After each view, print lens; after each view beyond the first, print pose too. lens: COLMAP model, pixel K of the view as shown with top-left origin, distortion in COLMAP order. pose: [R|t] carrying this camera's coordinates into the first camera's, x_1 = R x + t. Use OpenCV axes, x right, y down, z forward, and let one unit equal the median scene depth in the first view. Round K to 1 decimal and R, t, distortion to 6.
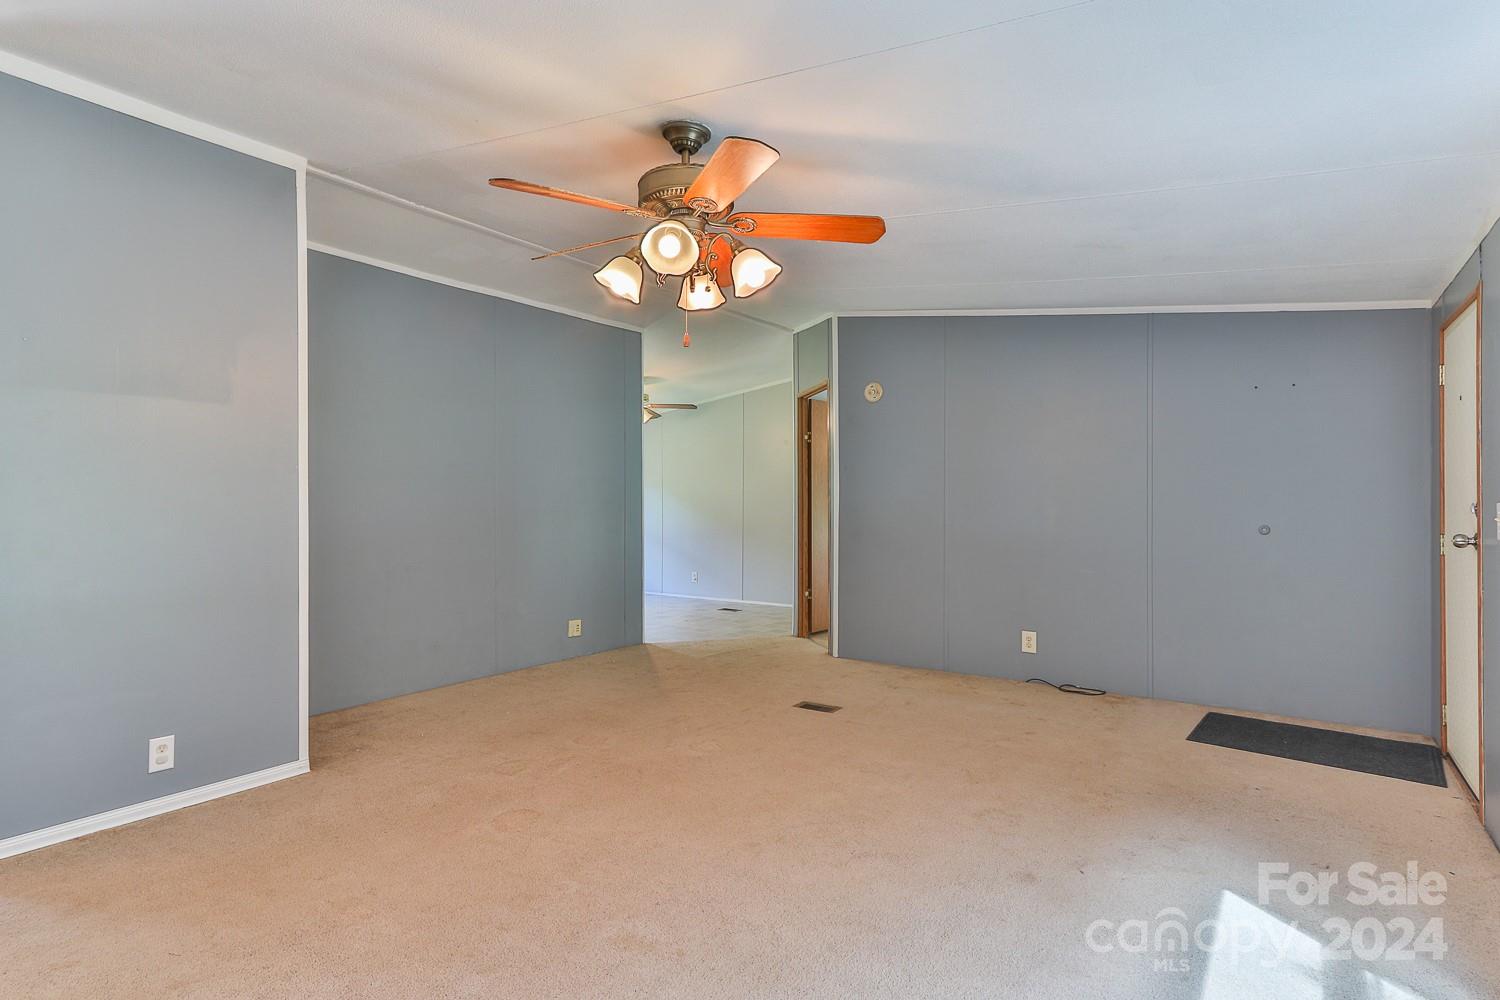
lens RADIAL K [[784.6, 0, 727.0], [0, 784.6, 503.8], [0, 0, 1]] dist [-0.002005, 0.000940]
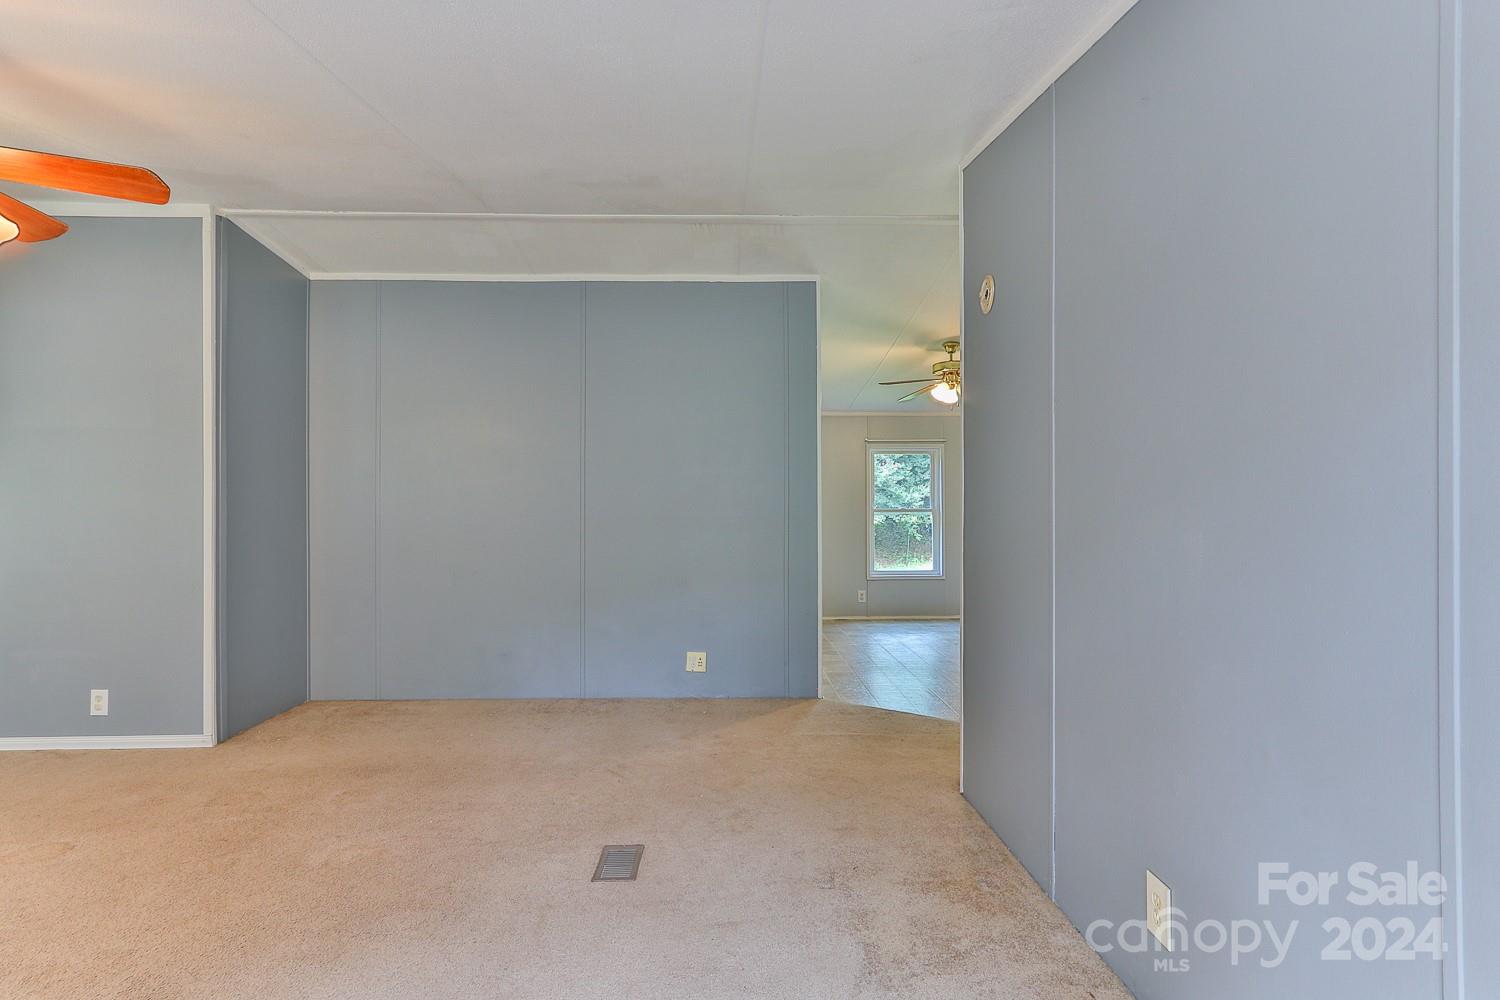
lens RADIAL K [[761.9, 0, 727.4], [0, 761.9, 496.2], [0, 0, 1]] dist [0.001213, 0.001350]
pose [[0.600935, -0.005547, -0.799279, 0.645104], [-0.005798, 0.999919, -0.011299, -0.007976], [0.799277, 0.011425, 0.600854, 0.762823]]
